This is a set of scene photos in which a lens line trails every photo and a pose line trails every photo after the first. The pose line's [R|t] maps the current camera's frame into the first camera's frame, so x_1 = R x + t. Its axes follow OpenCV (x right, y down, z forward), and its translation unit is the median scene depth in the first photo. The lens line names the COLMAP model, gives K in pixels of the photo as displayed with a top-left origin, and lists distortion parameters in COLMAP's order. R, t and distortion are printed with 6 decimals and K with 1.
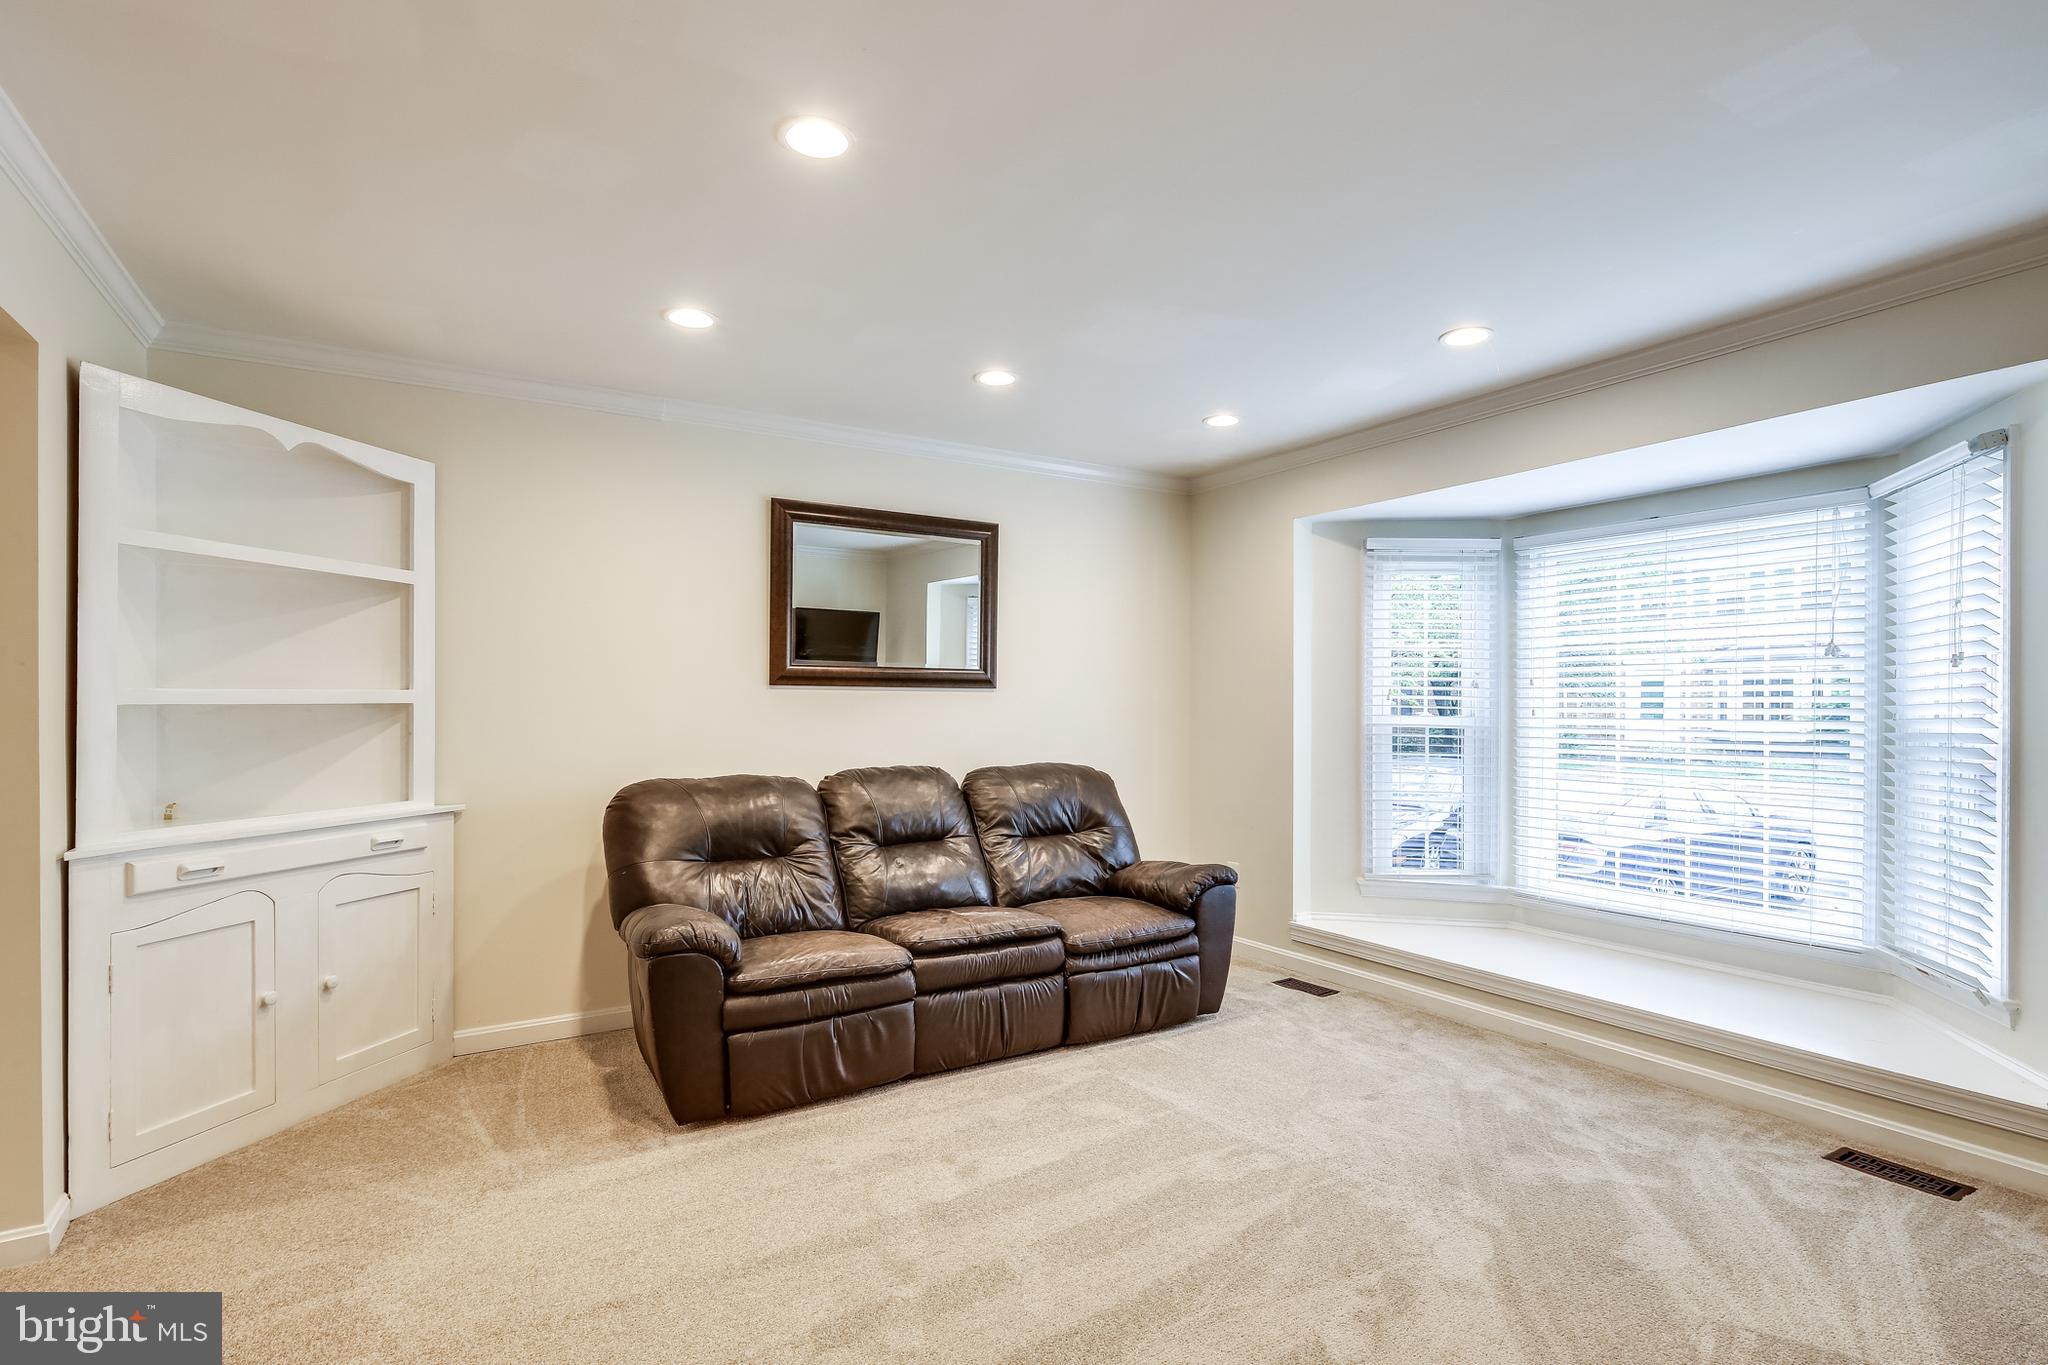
lens RADIAL K [[1001.7, 0, 1023.5], [0, 1001.7, 714.3], [0, 0, 1]] dist [0.010629, -0.007734]
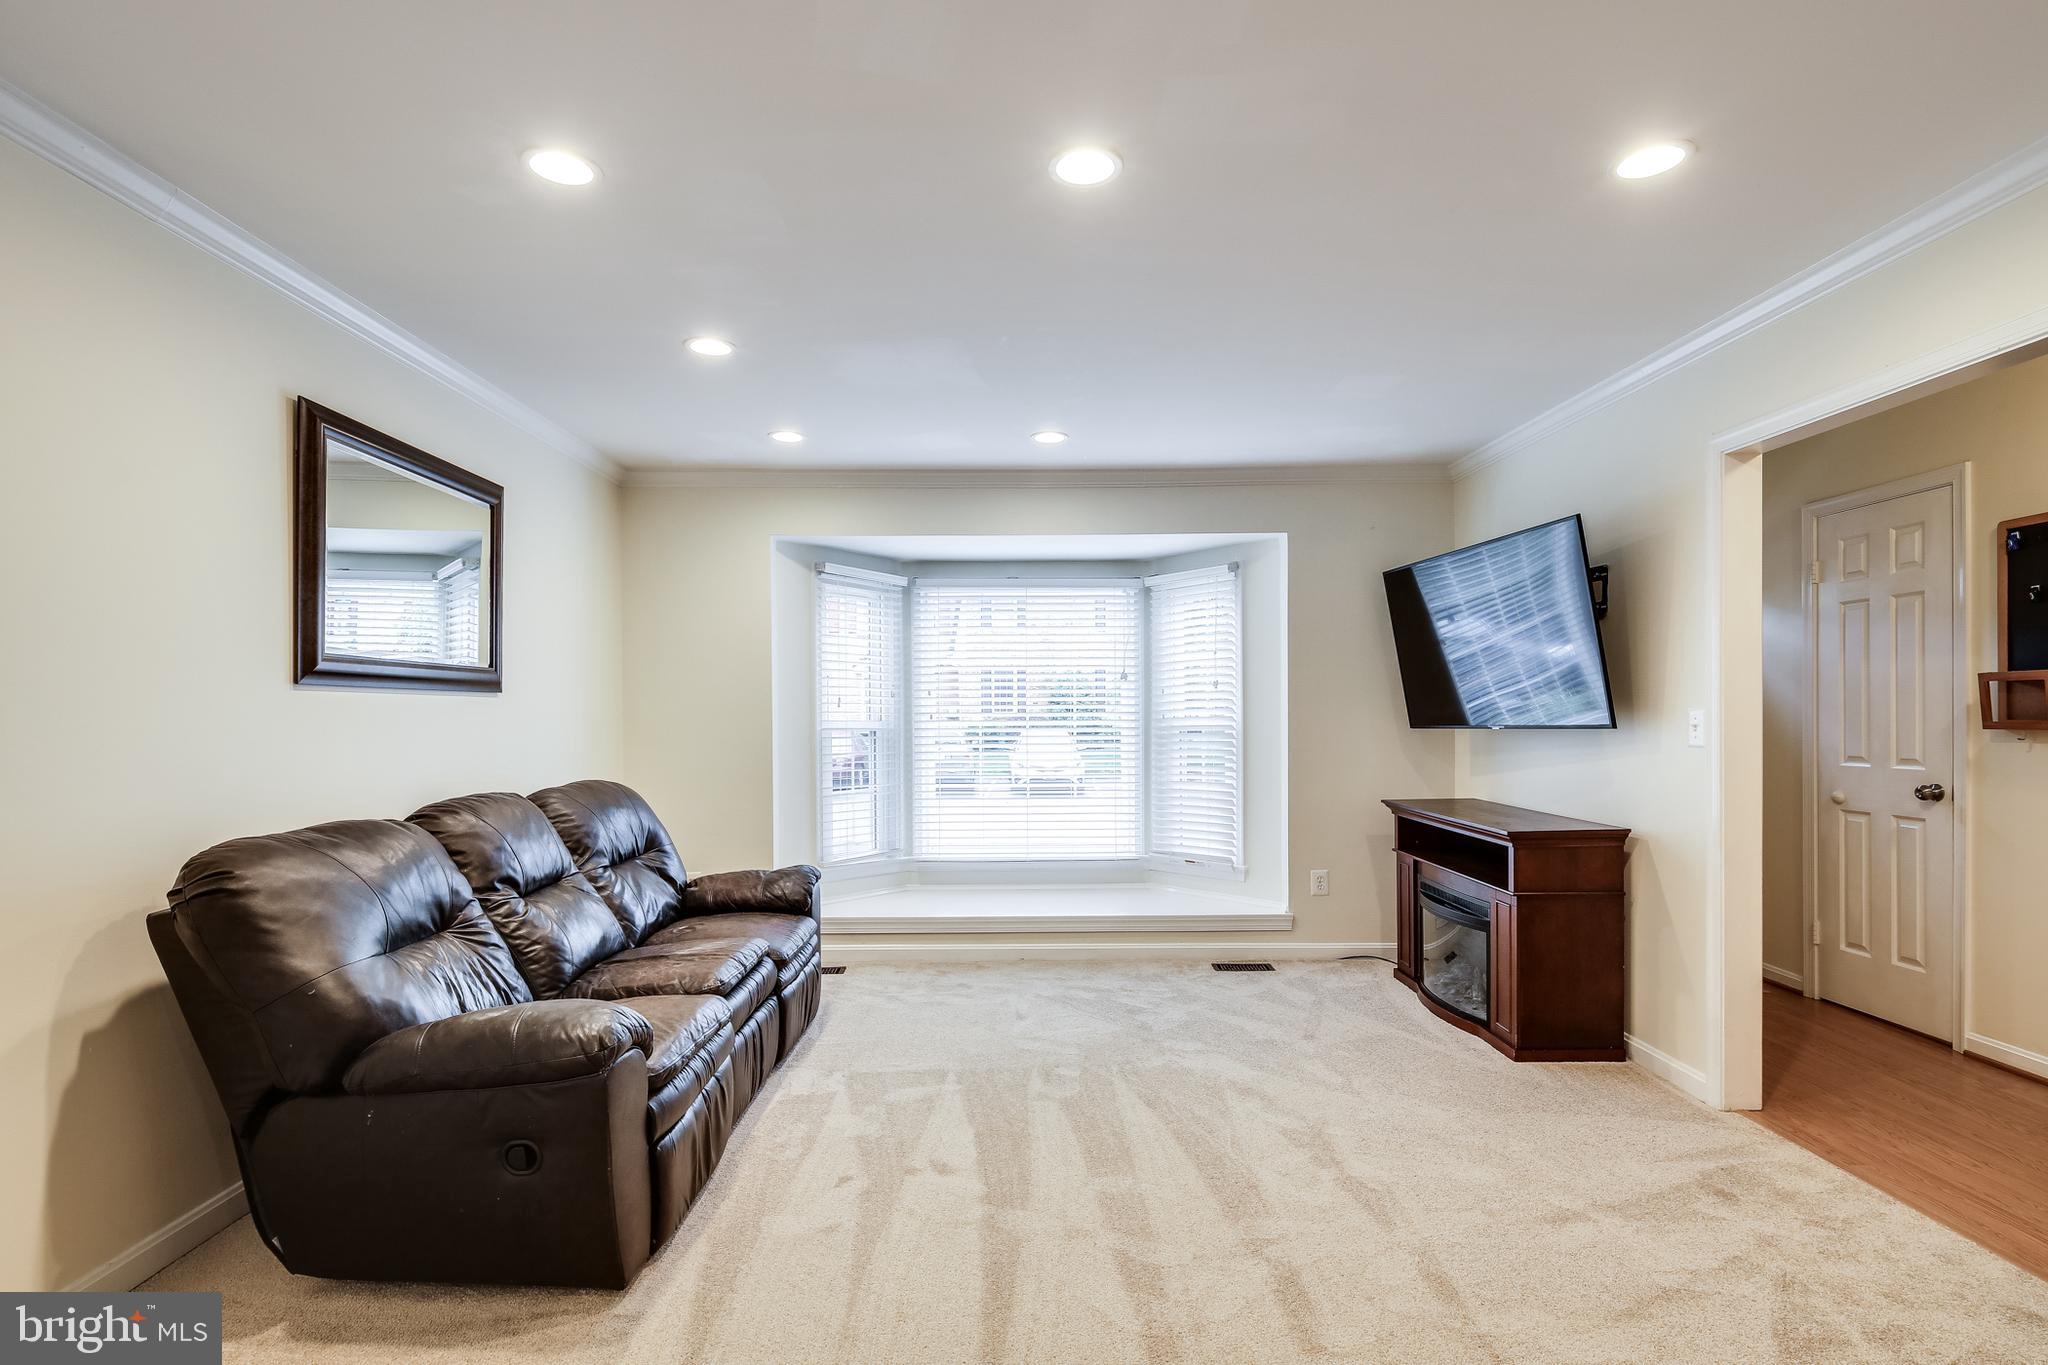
lens RADIAL K [[1004.5, 0, 1024.5], [0, 1004.5, 722.8], [0, 0, 1]] dist [0.004114, -0.008226]
pose [[0.512109, -0.012880, 0.858824, -0.654159], [0.012312, 0.999895, 0.007654, -0.002696], [-0.858832, 0.006654, 0.512214, 0.300849]]
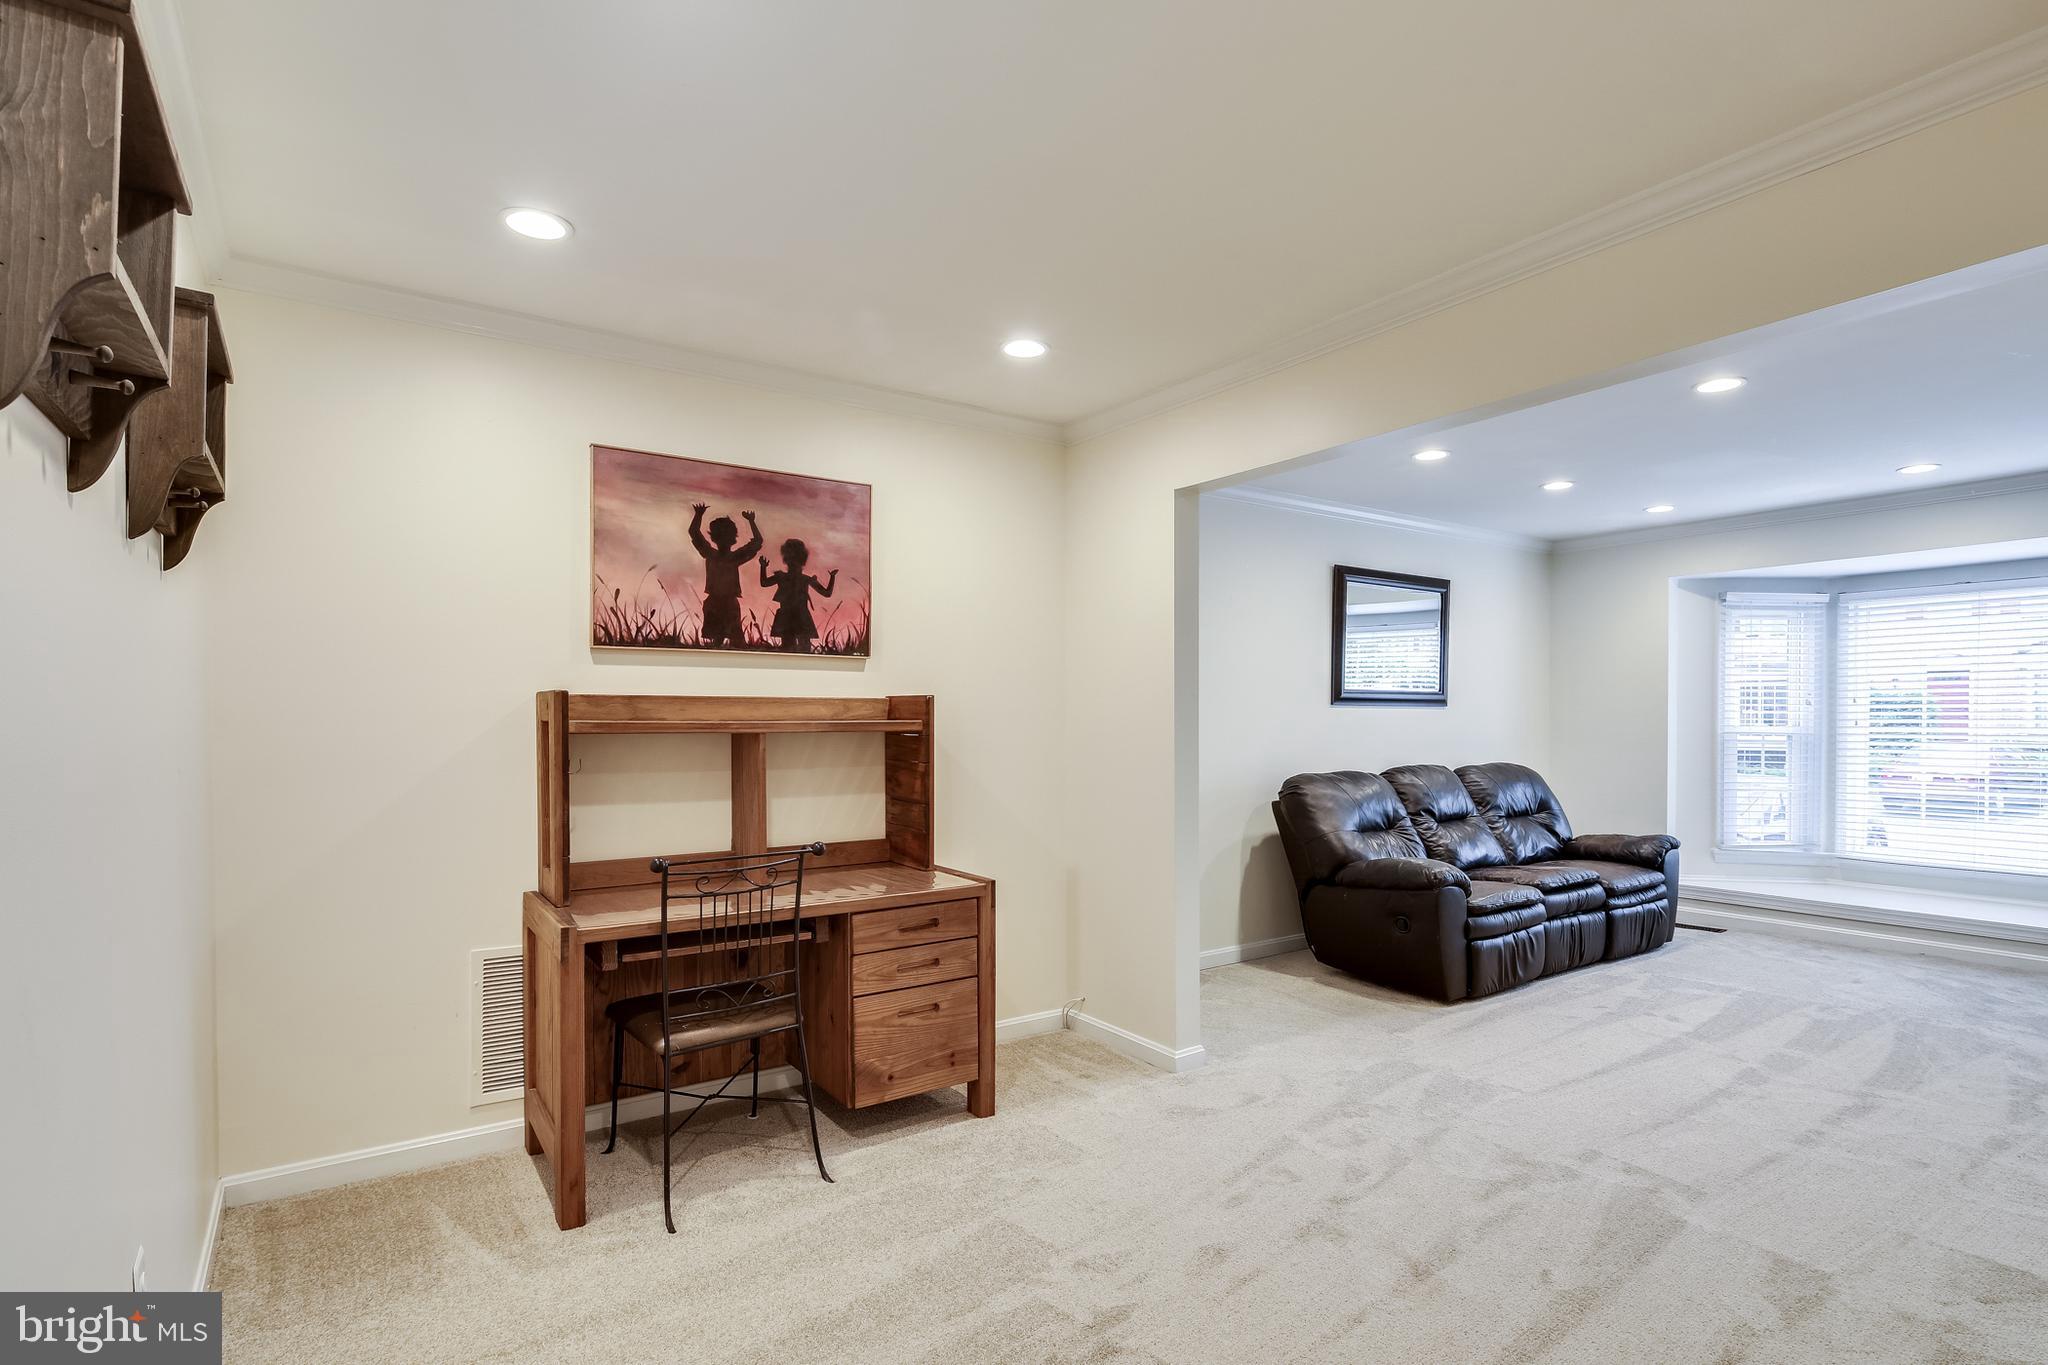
lens RADIAL K [[1004.5, 0, 1024.5], [0, 1004.5, 722.8], [0, 0, 1]] dist [0.004114, -0.008226]
pose [[0.998823, -0.005122, 0.048241, -0.835664], [0.005488, 0.999957, -0.007449, 0.003058], [-0.048200, 0.007705, 0.998808, -0.370600]]
